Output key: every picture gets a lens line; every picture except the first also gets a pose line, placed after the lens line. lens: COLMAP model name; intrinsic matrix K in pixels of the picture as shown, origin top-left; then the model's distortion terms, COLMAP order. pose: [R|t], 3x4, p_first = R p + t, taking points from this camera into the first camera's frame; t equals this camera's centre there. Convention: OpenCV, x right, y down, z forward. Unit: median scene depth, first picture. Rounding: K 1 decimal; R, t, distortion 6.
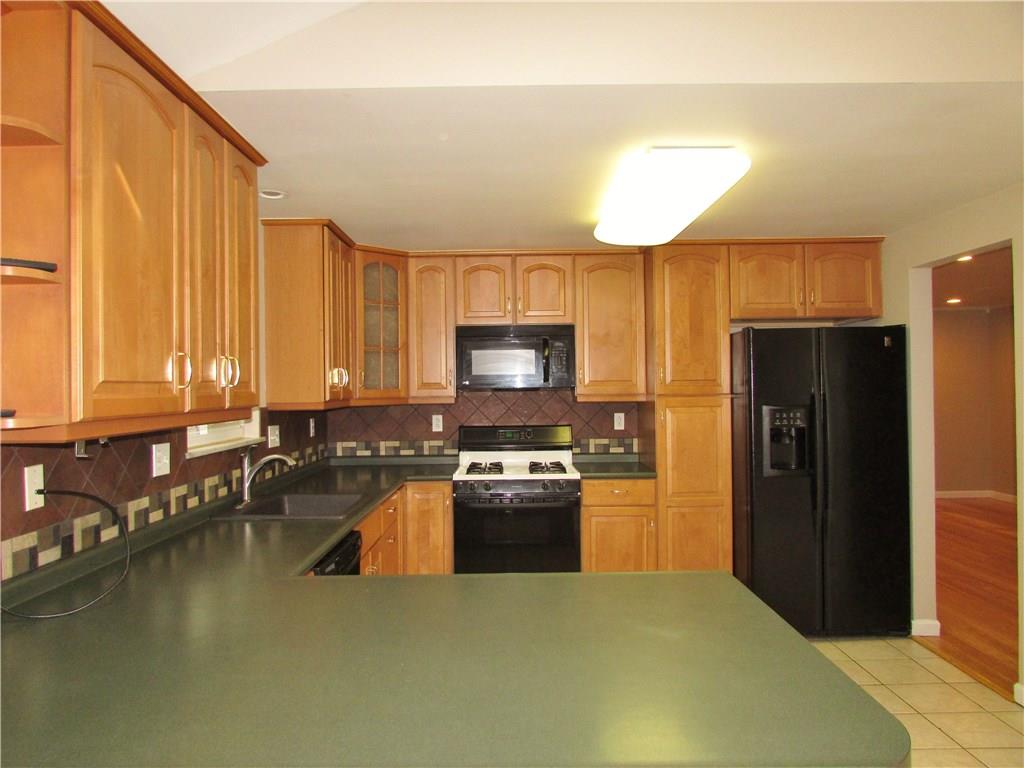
lens RADIAL K [[718.5, 0, 510.0], [0, 718.5, 380.0], [0, 0, 1]] dist [-0.046718, 0.027851]
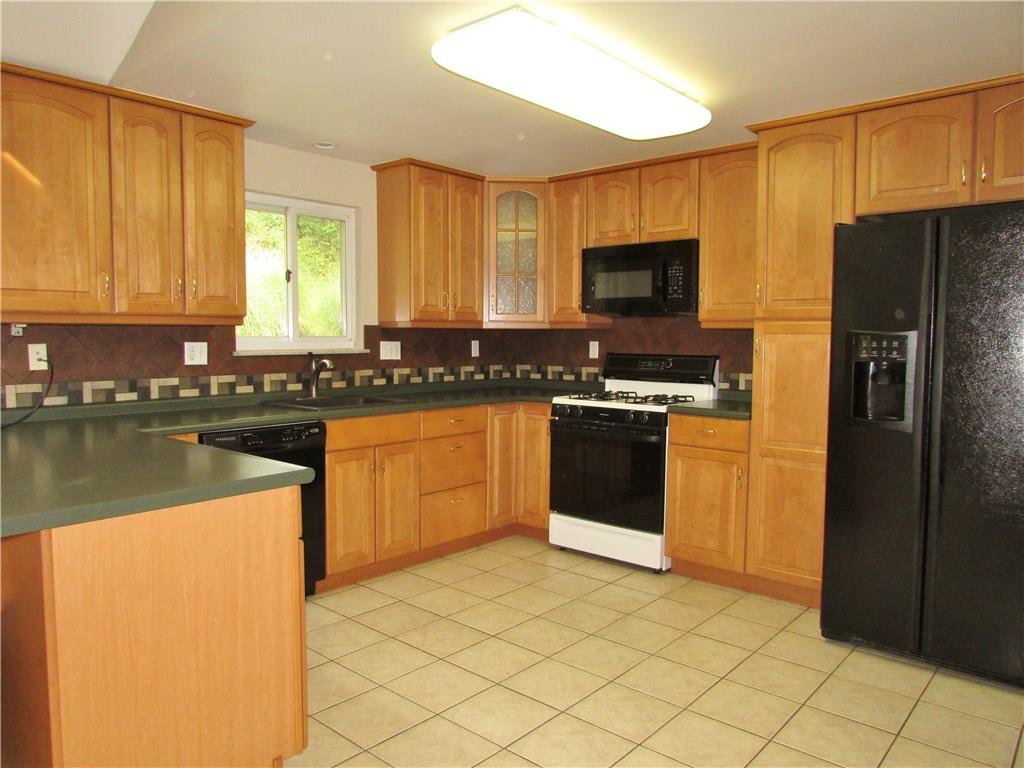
lens RADIAL K [[718.5, 0, 508.1], [0, 718.5, 376.6], [0, 0, 1]] dist [-0.046718, 0.027851]
pose [[0.754858, 0.053124, -0.653733, 0.526309], [-0.007531, 0.997351, 0.072352, 0.030250], [0.655845, -0.049692, 0.753258, 0.203030]]
